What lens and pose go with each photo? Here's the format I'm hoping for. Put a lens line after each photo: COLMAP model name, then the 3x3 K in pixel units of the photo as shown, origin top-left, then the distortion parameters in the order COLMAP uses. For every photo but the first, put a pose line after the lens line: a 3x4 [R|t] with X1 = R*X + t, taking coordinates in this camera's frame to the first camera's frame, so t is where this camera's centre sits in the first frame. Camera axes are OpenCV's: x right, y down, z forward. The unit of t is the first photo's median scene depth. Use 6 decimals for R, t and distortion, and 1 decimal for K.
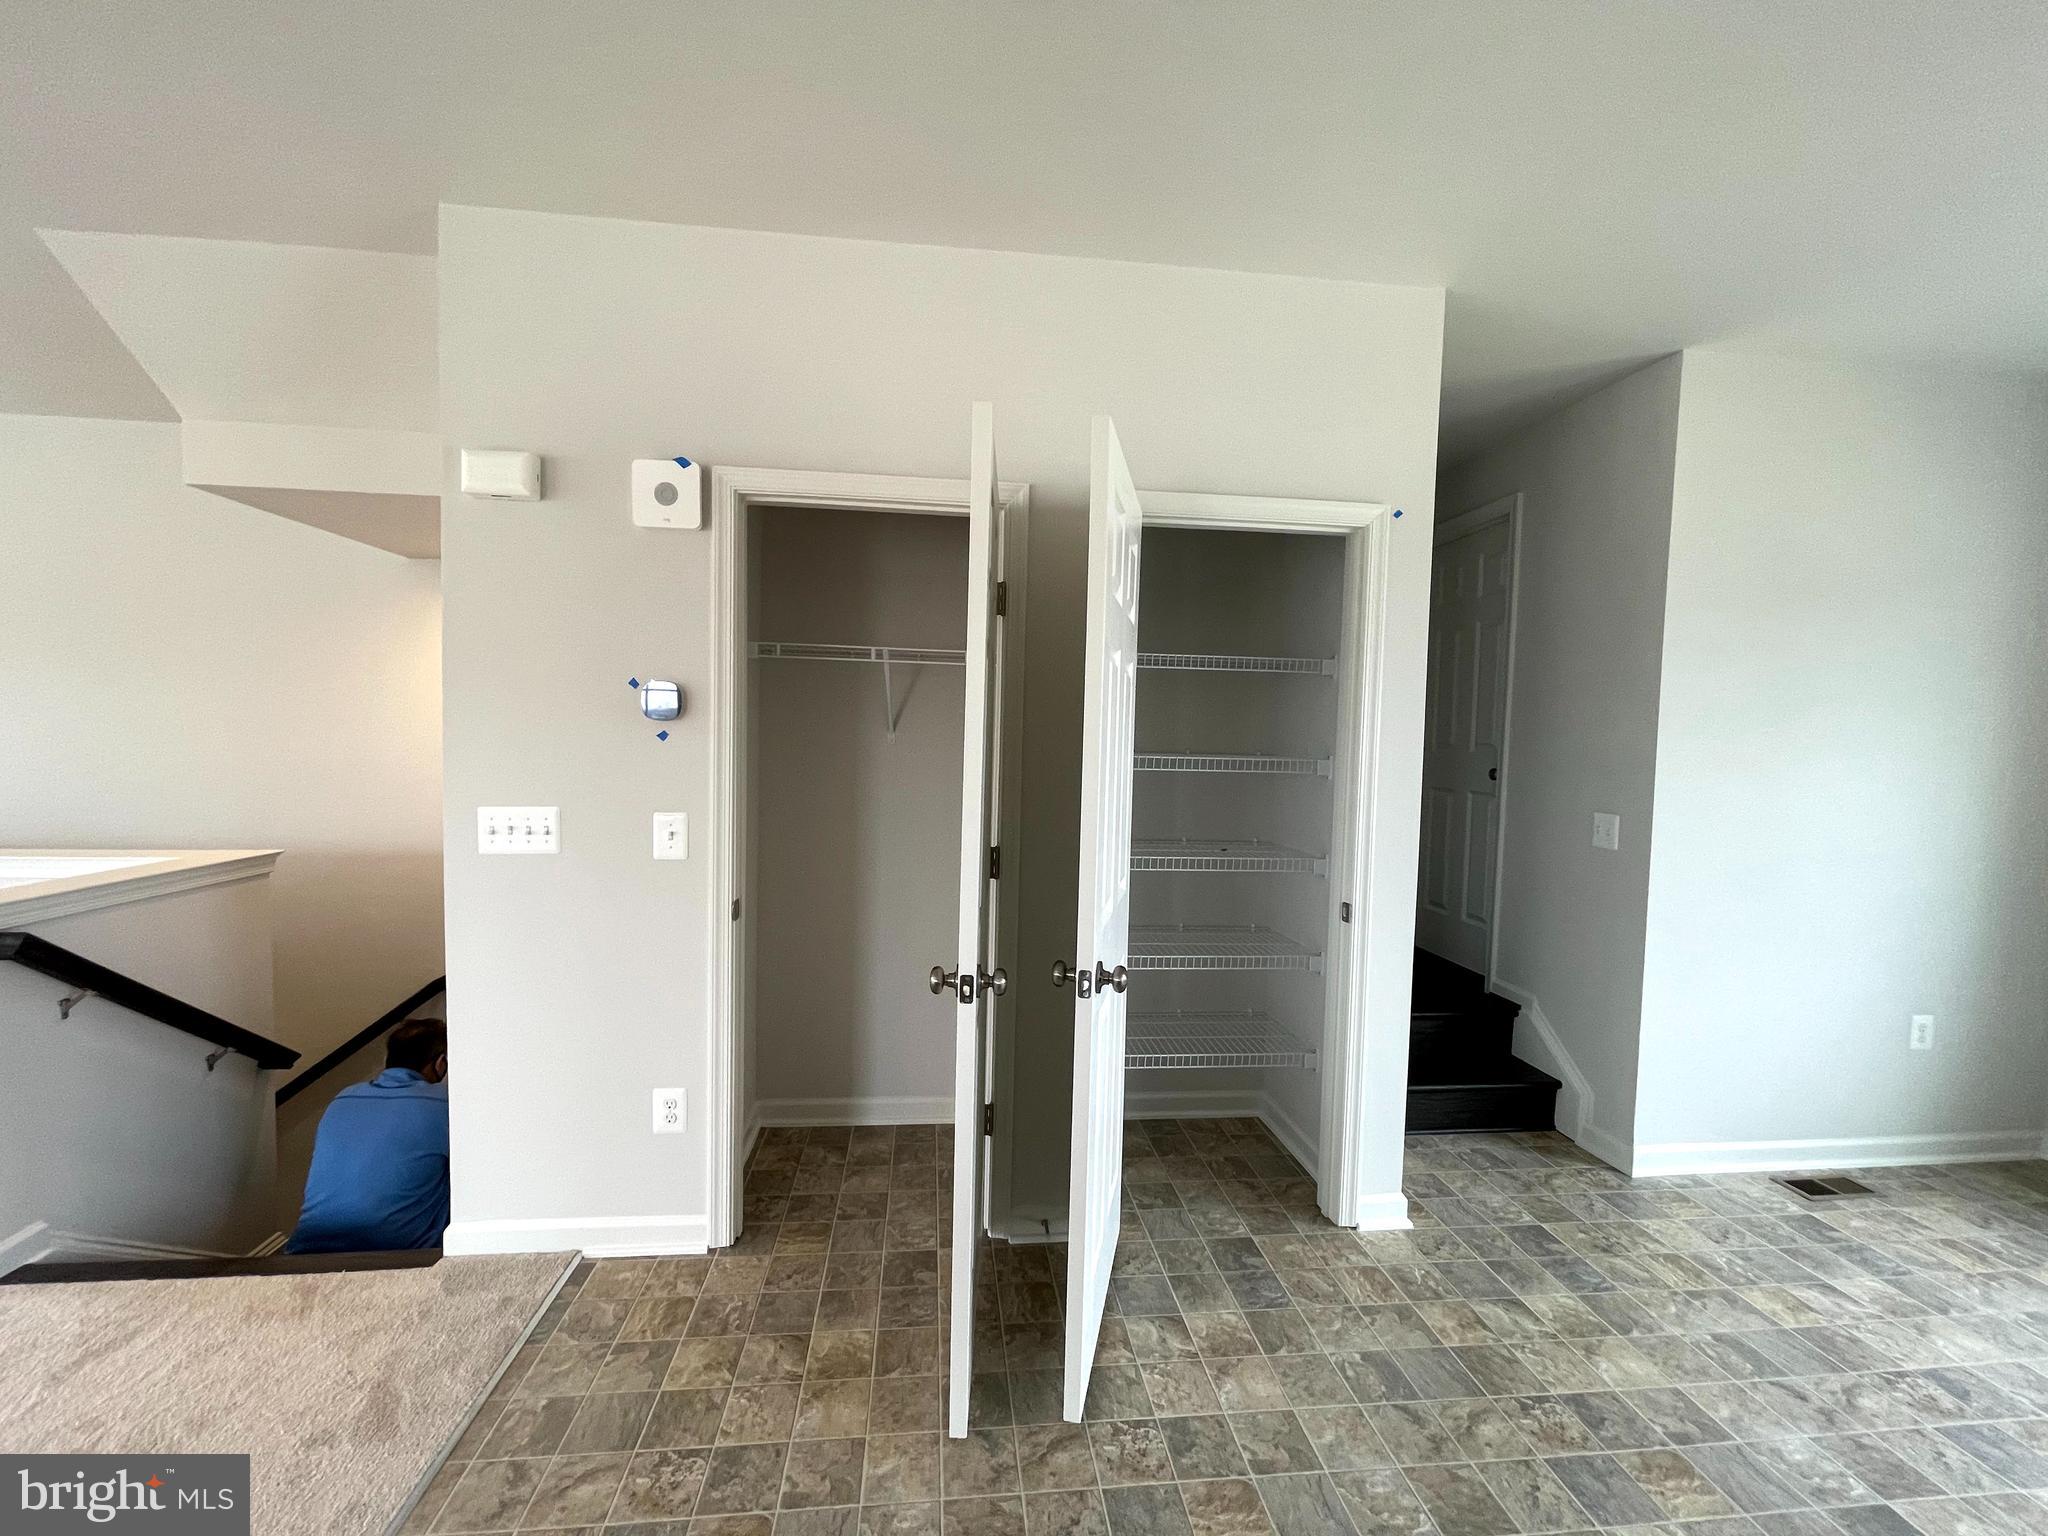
lens RADIAL K [[823.8, 0, 1022.2], [0, 823.8, 777.6], [0, 0, 1]] dist [0.001477, -0.000179]
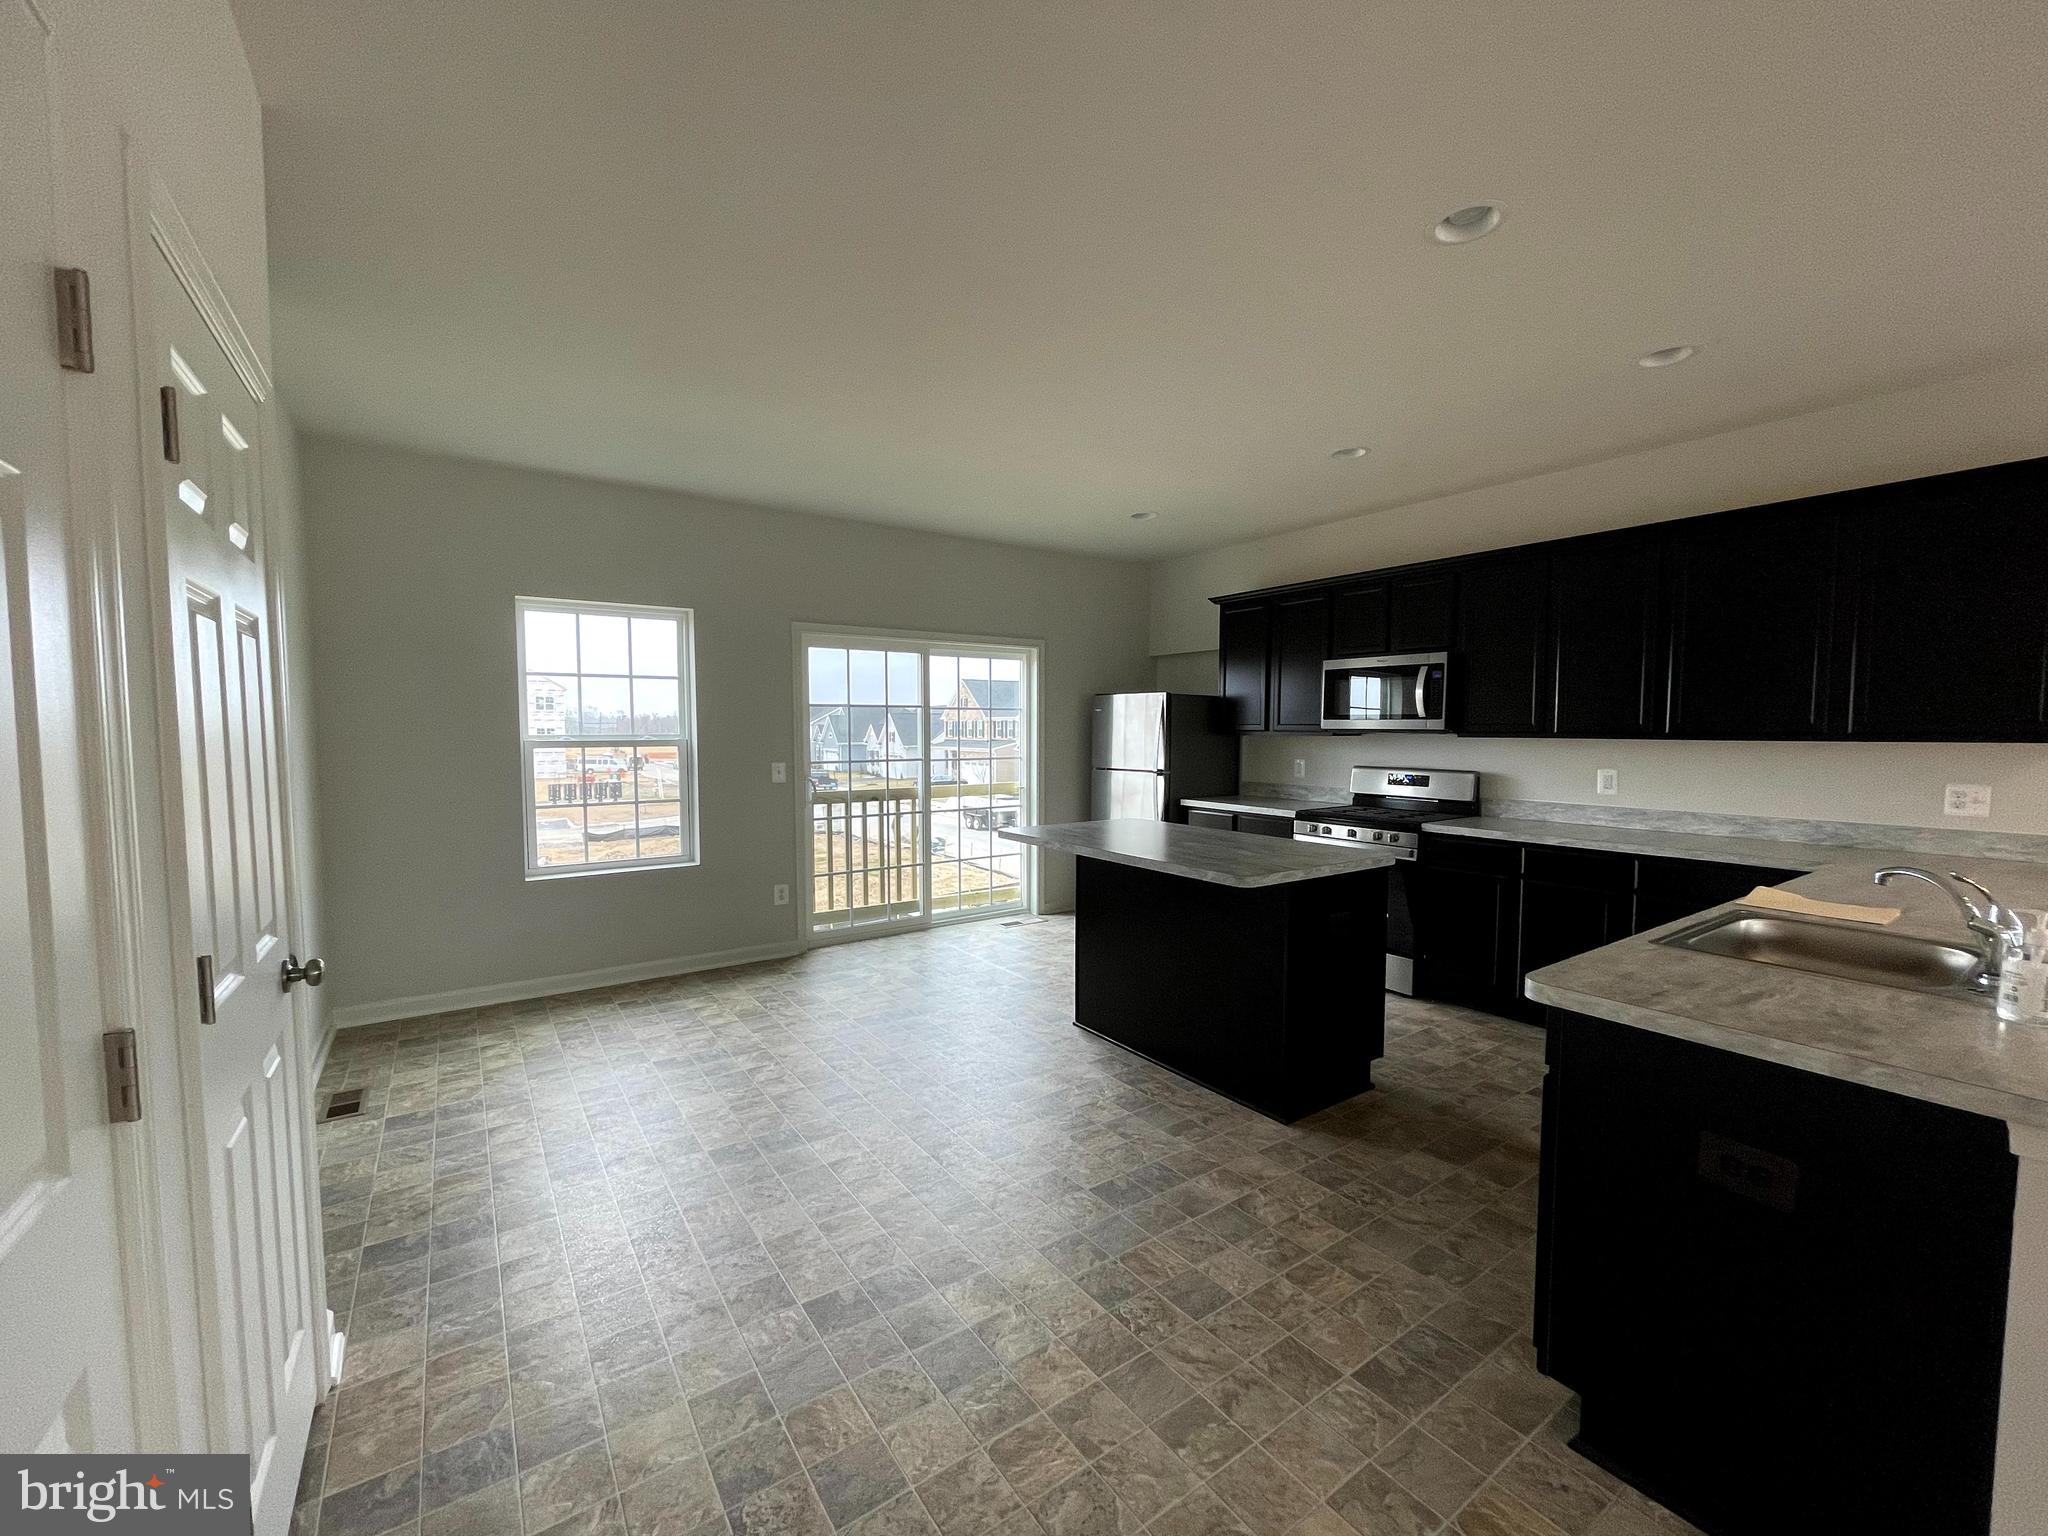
lens RADIAL K [[823.8, 0, 1020.5], [0, 823.8, 769.7], [0, 0, 1]] dist [0.001477, -0.000179]
pose [[-0.474934, -0.069034, 0.877309, -0.762299], [0.030678, 0.995014, 0.094904, -0.074156], [-0.879486, 0.071988, -0.470448, 1.196907]]
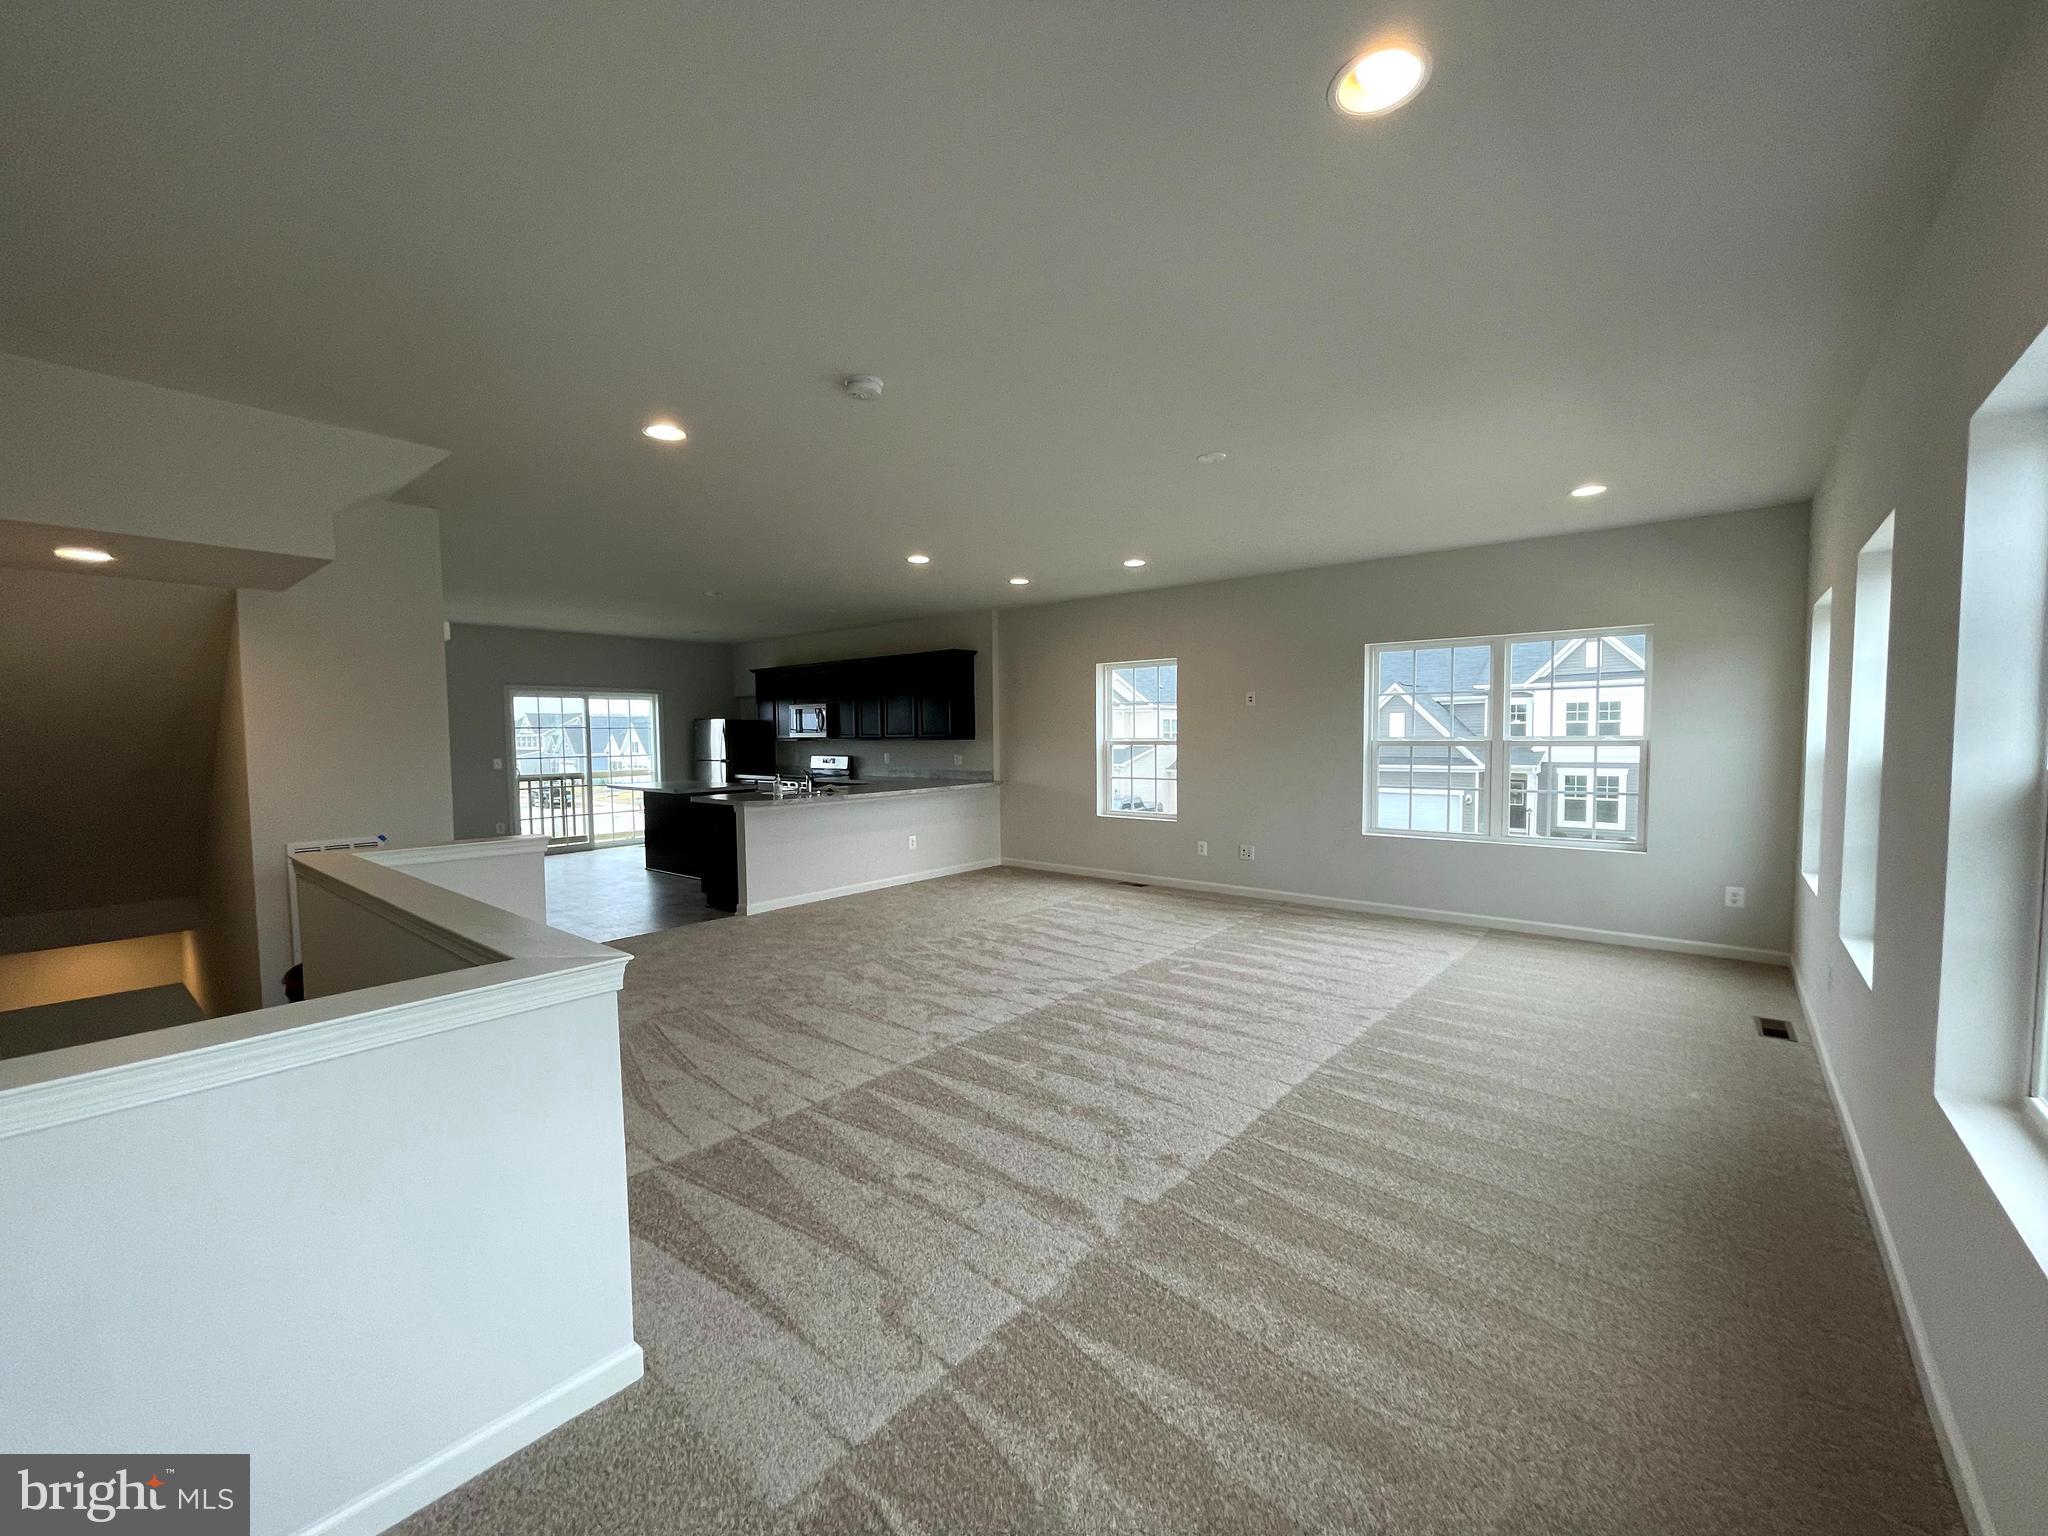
lens RADIAL K [[823.8, 0, 1012.4], [0, 823.8, 778.5], [0, 0, 1]] dist [0.001477, -0.000179]
pose [[-0.688117, -0.055308, 0.723489, -3.695929], [0.033143, 0.993654, 0.107484, -0.183403], [-0.724843, 0.097940, -0.681917, 1.762203]]
